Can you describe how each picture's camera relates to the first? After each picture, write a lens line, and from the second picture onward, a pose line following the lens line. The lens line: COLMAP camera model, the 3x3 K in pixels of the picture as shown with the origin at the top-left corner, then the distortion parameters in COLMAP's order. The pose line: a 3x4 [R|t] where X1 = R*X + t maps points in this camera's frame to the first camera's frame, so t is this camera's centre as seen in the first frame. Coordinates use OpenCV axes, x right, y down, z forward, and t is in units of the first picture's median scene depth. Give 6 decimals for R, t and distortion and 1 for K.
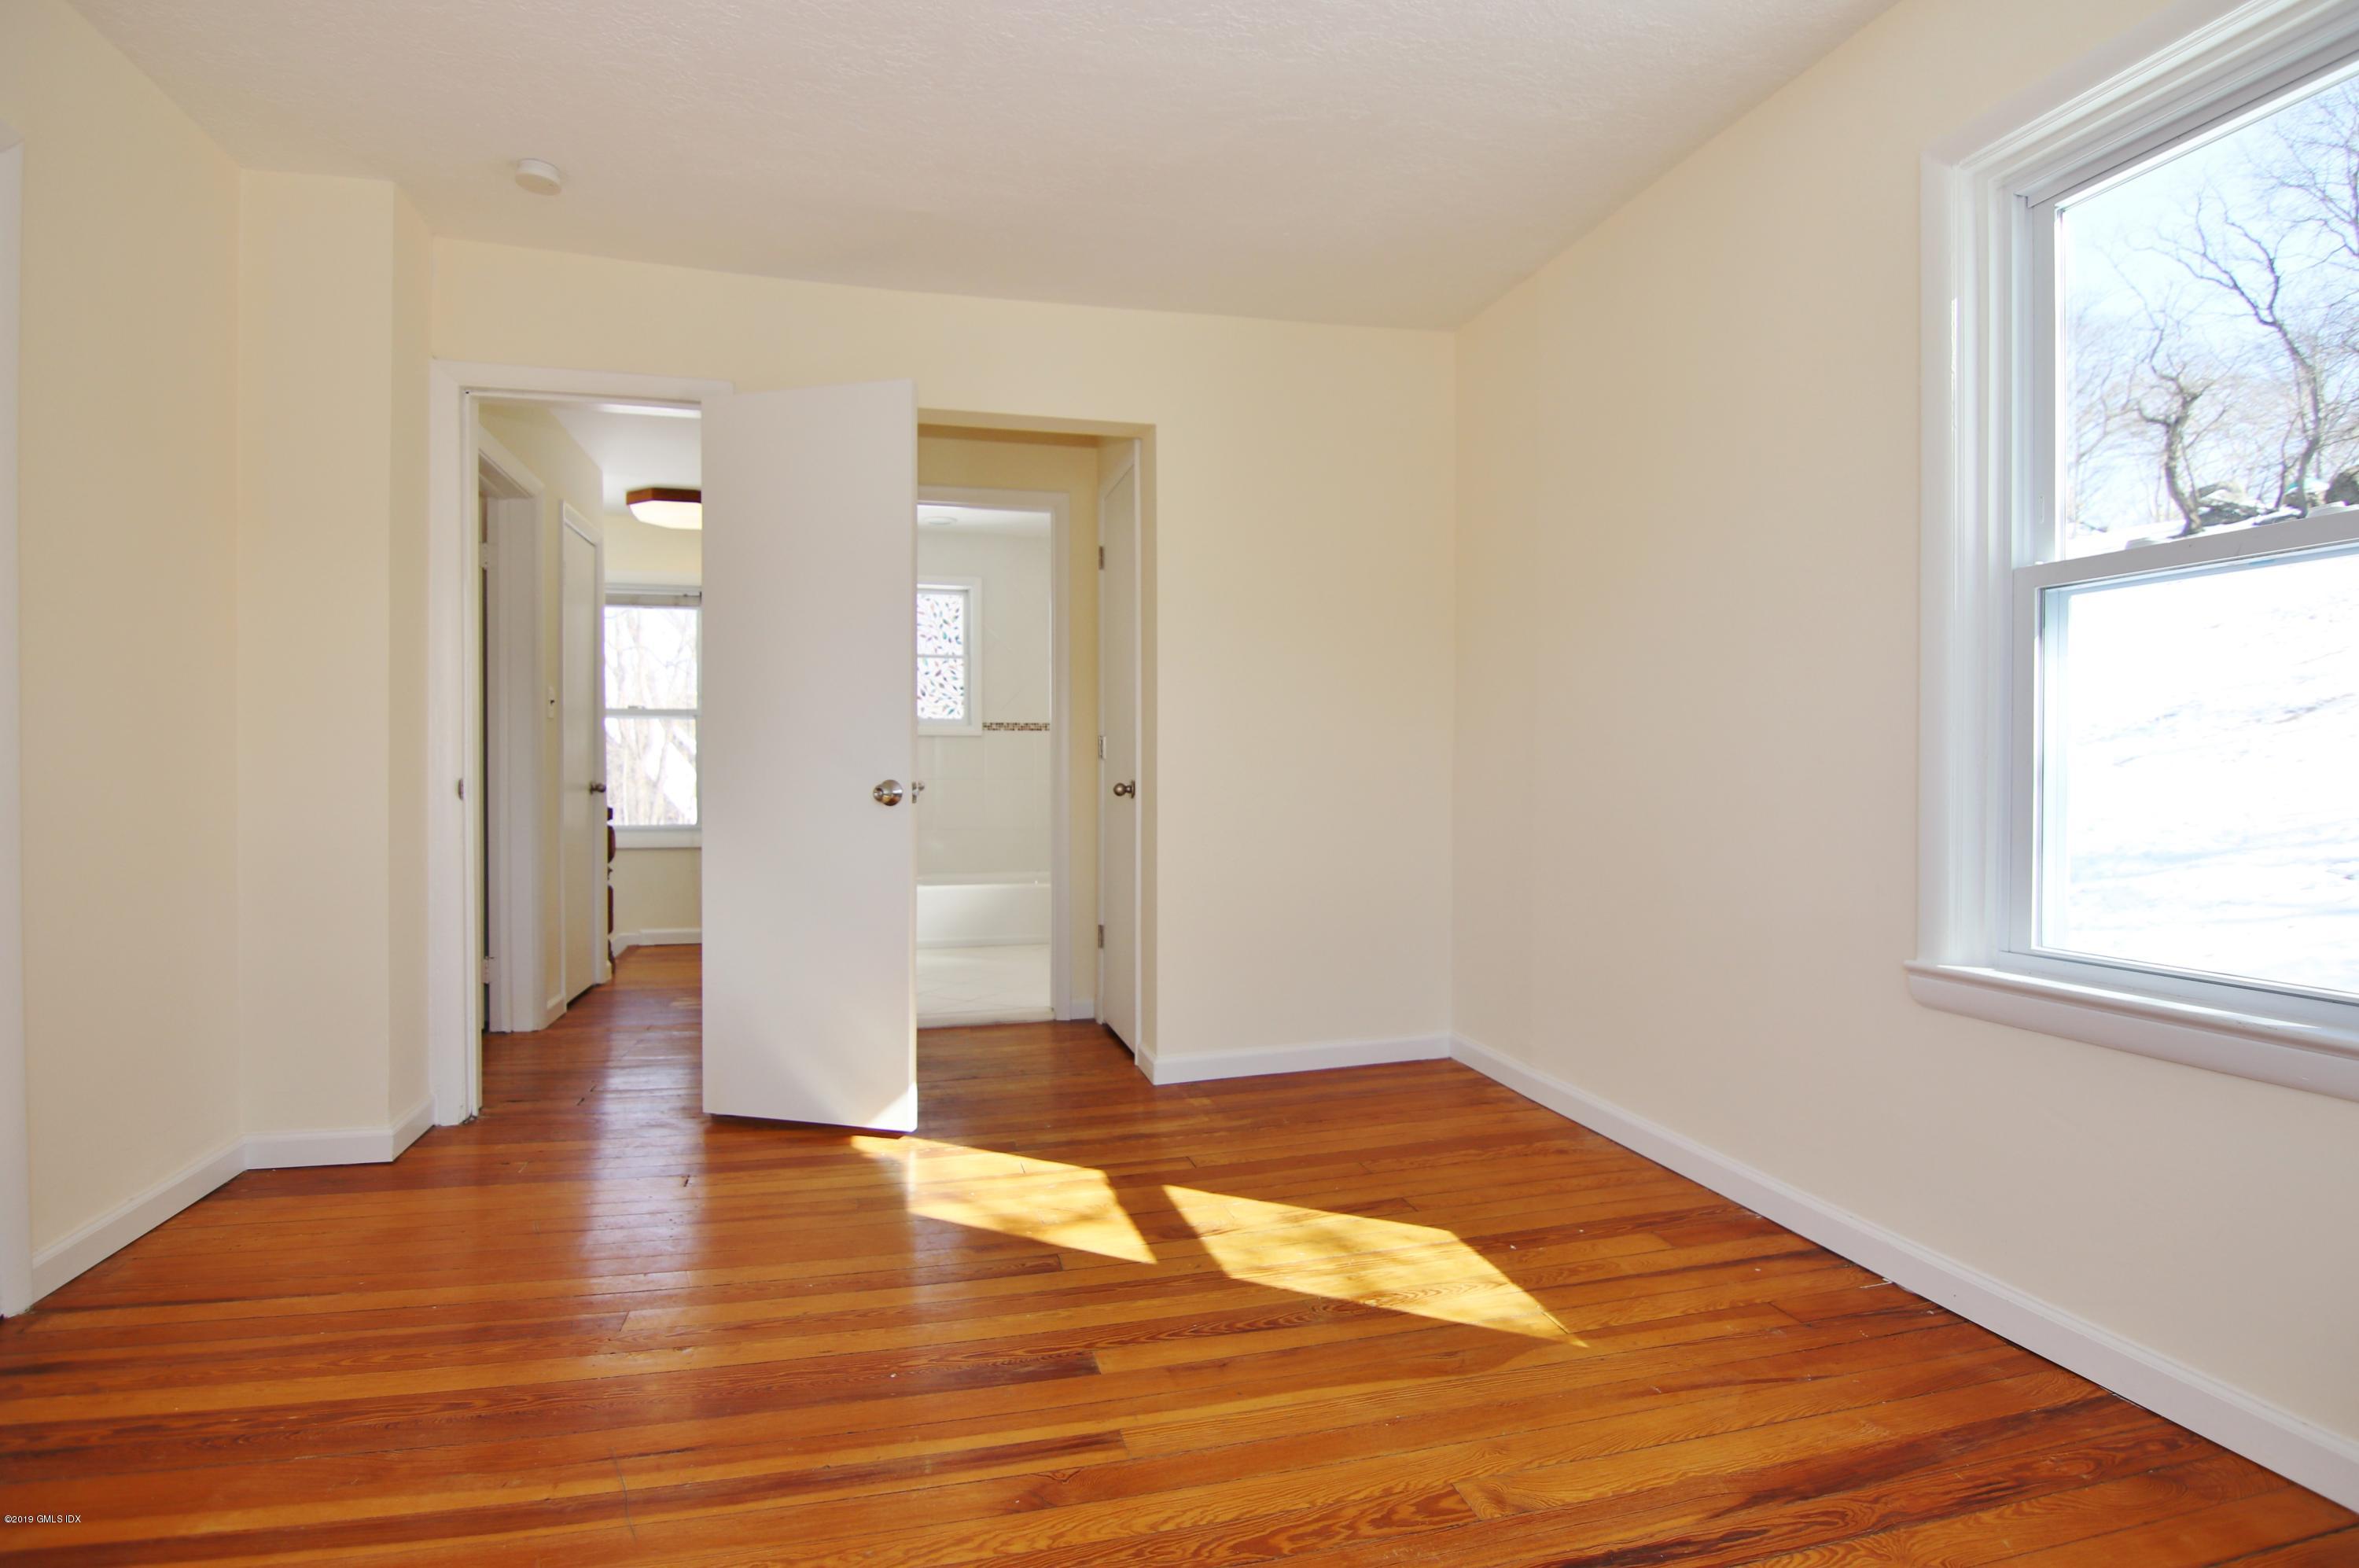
lens RADIAL K [[1207.6, 0, 1181.6], [0, 1207.6, 769.3], [0, 0, 1]] dist [-0.004447, -0.008130]
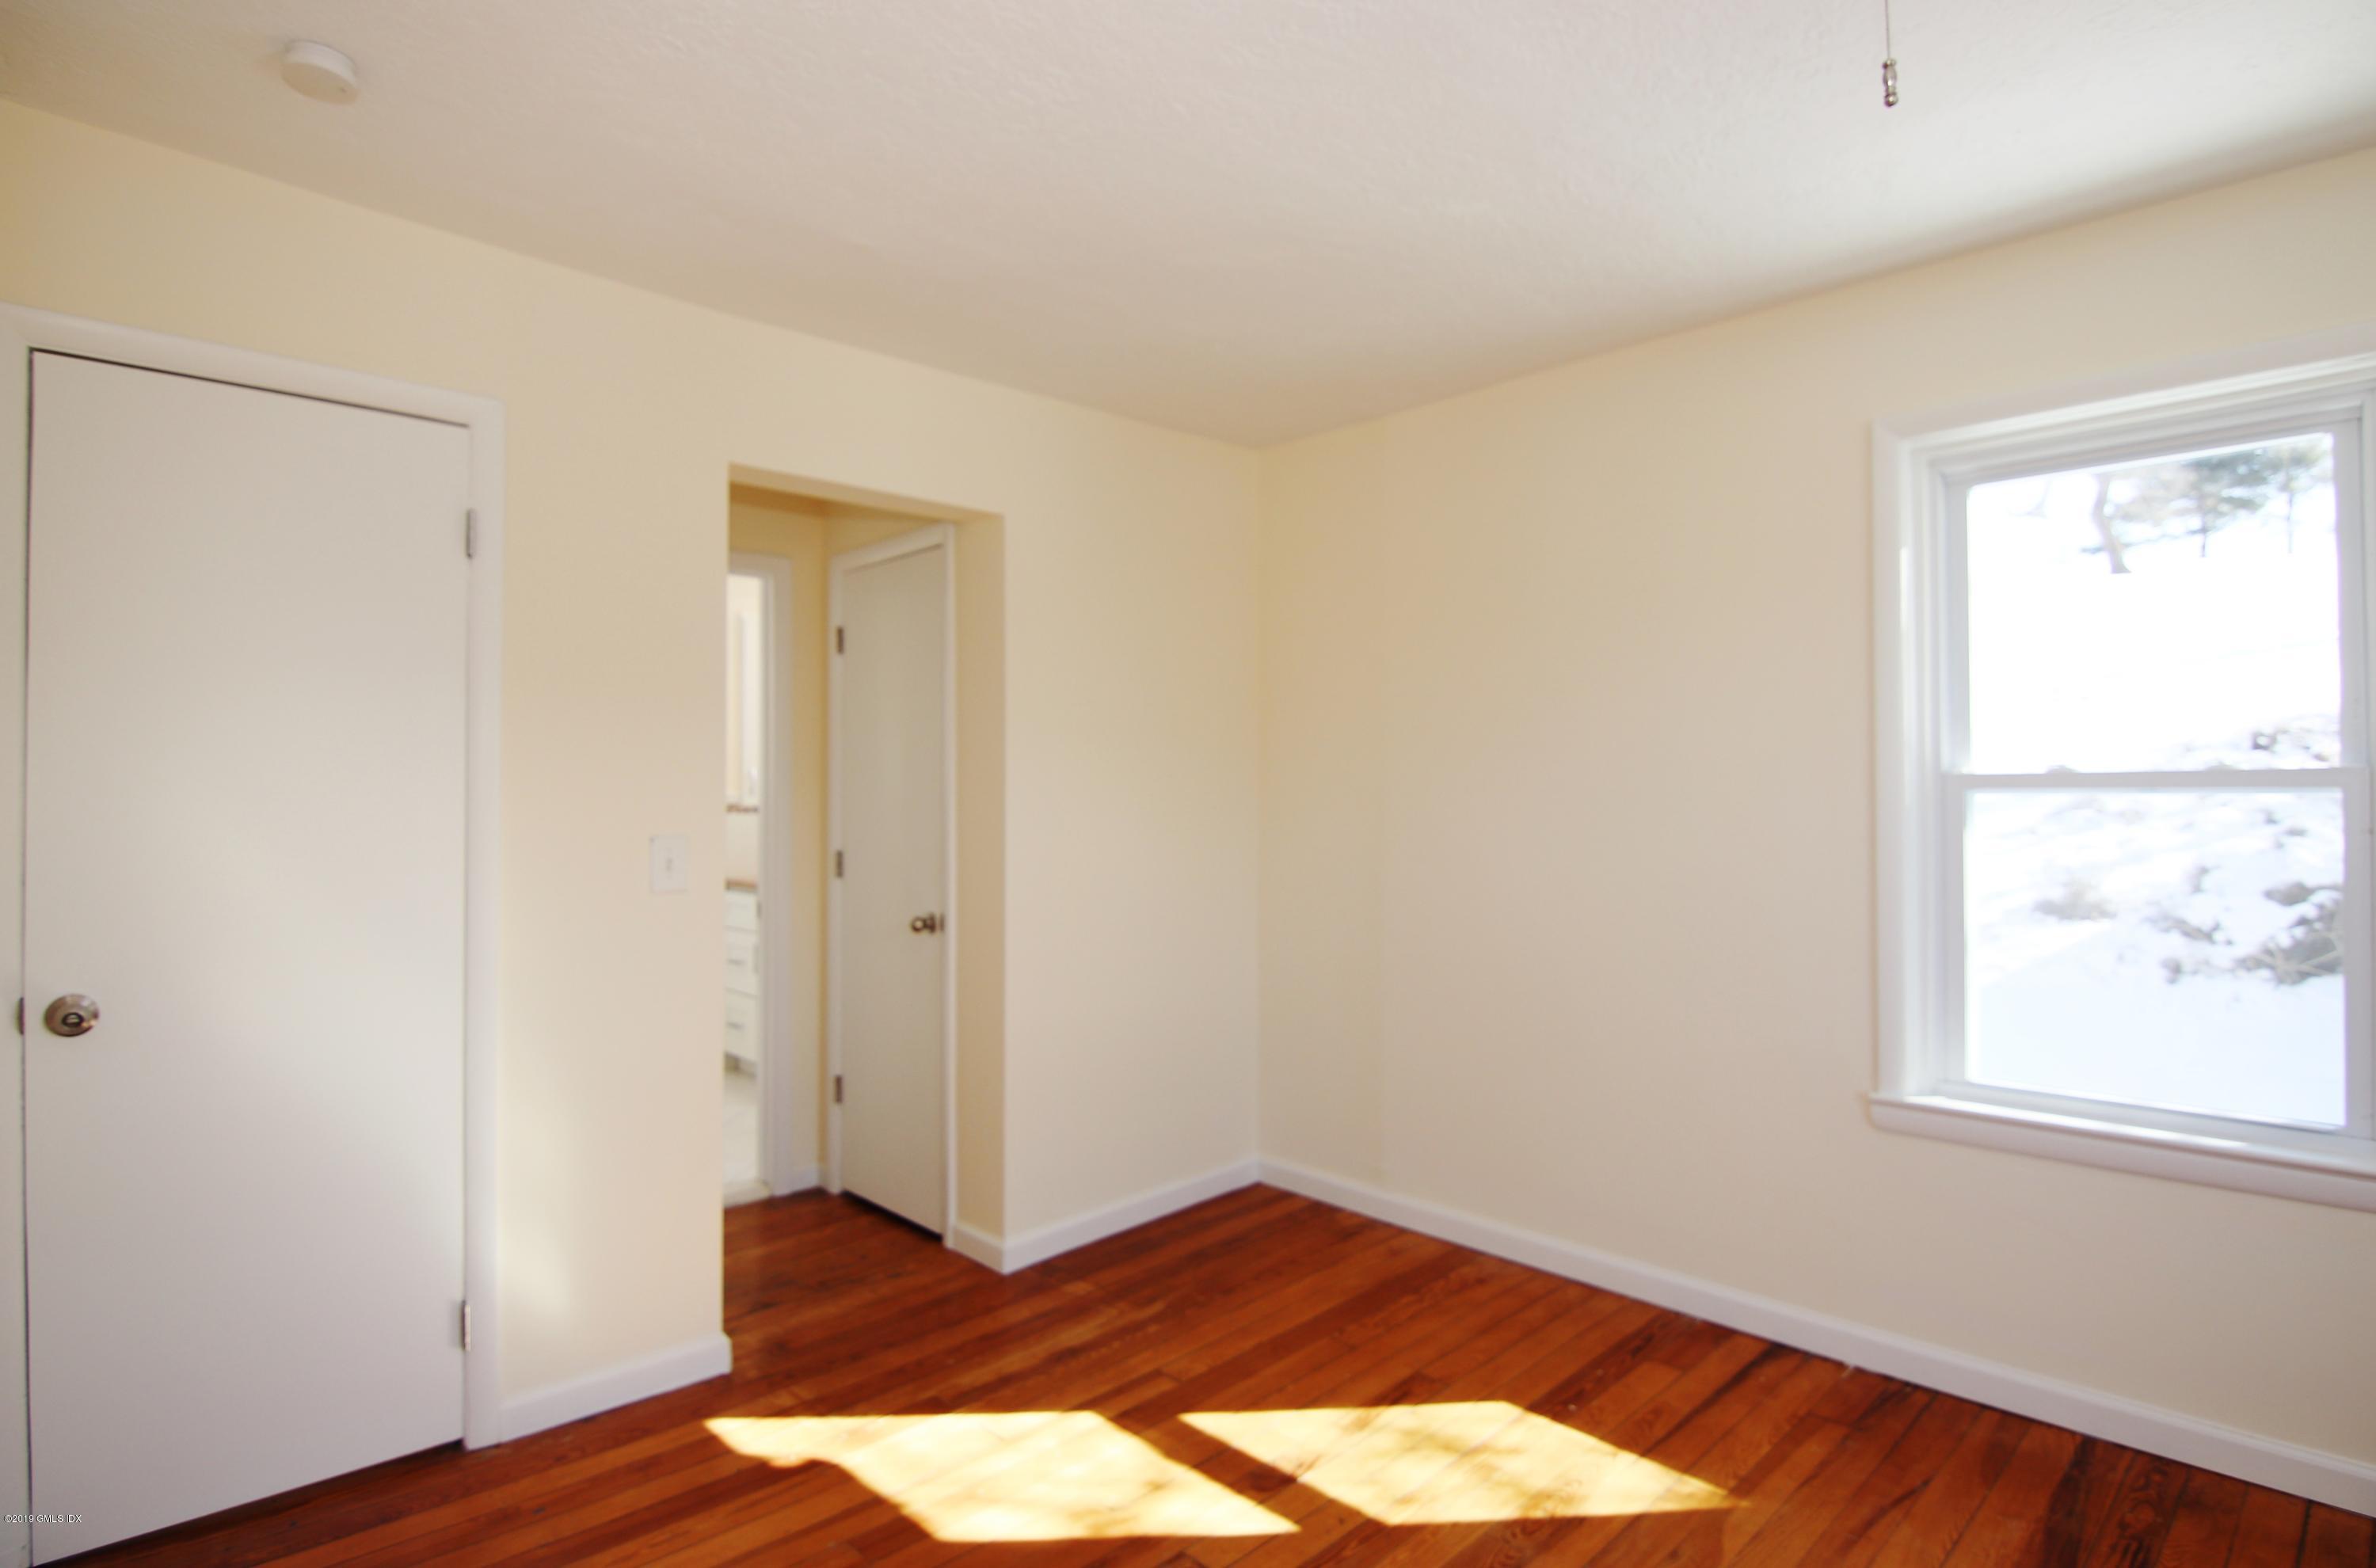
lens RADIAL K [[1216.2, 0, 1182.5], [0, 1216.2, 773.2], [0, 0, 1]] dist [-0.004447, -0.008130]
pose [[0.869535, 0.010399, 0.493761, -0.398874], [0.001243, 0.999729, -0.023244, -0.089487], [-0.493869, 0.020825, 0.869287, 0.194980]]
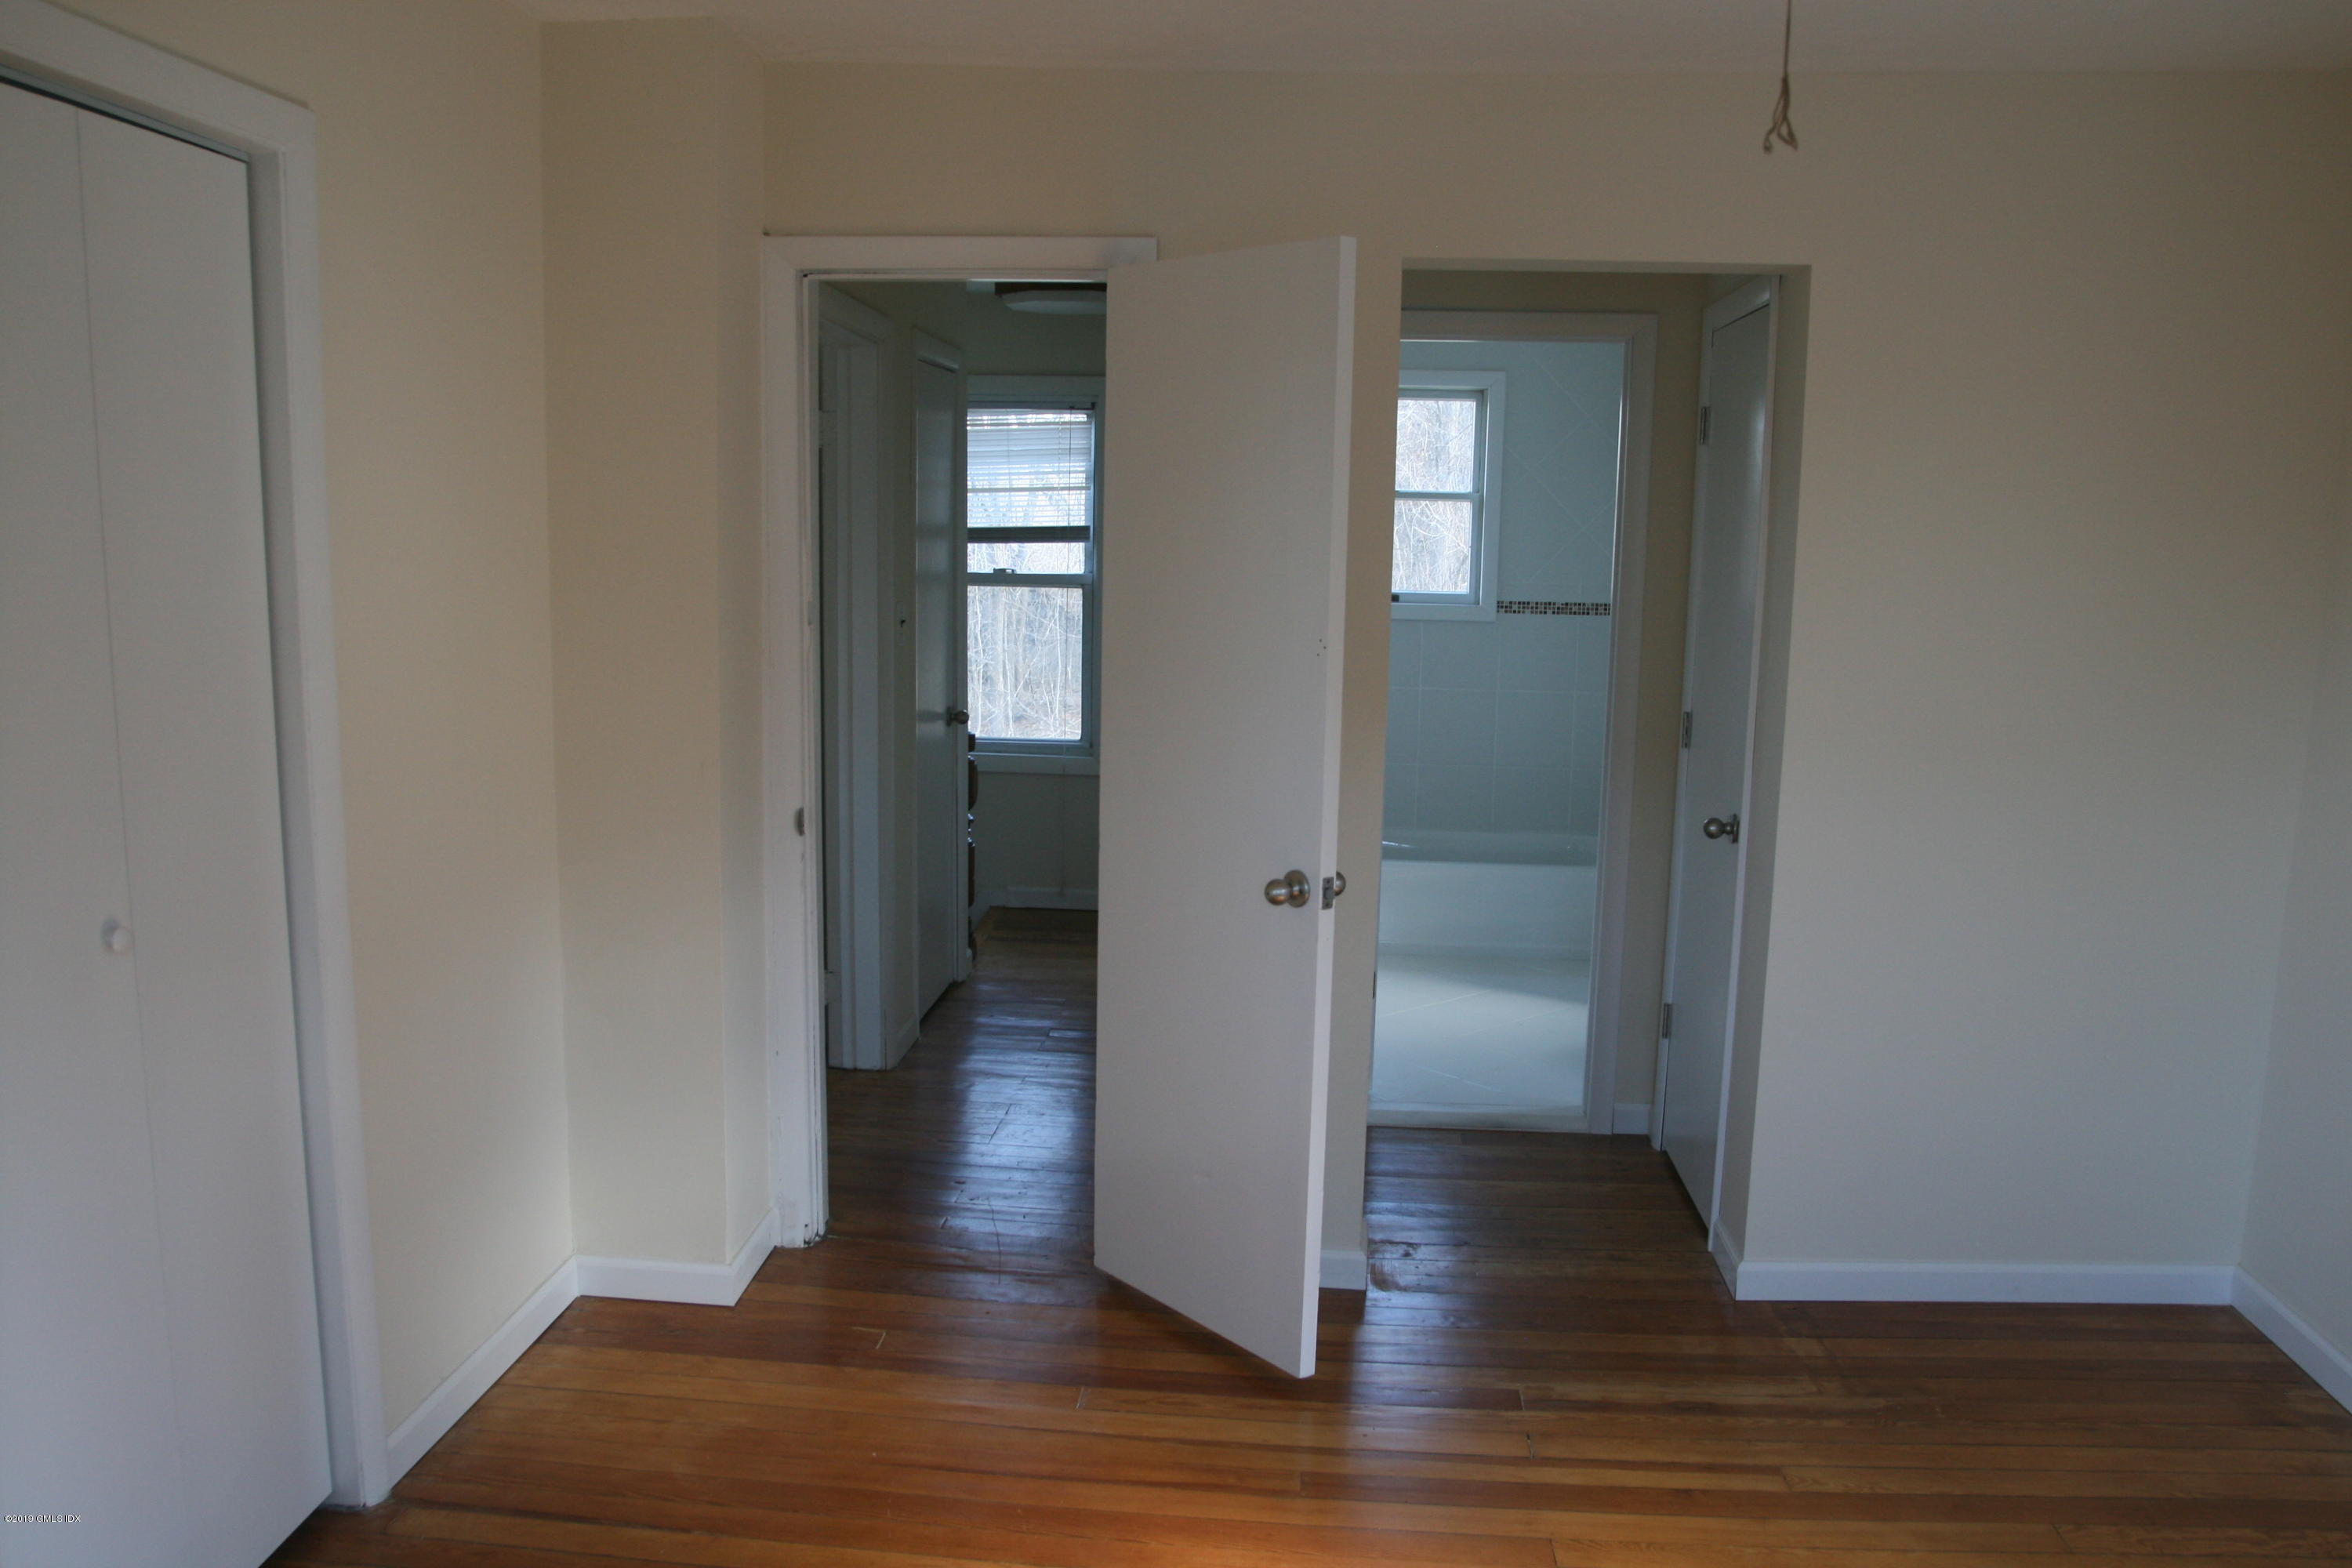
lens RADIAL K [[1872.2, 0, 1168.5], [0, 1872.2, 803.9], [0, 0, 1]] dist [-0.086317, 0.042498]
pose [[0.945828, 0.070077, -0.317016, -0.016684], [-0.021426, 0.987772, 0.154426, -0.178134], [0.323961, -0.139268, 0.935764, -0.007975]]
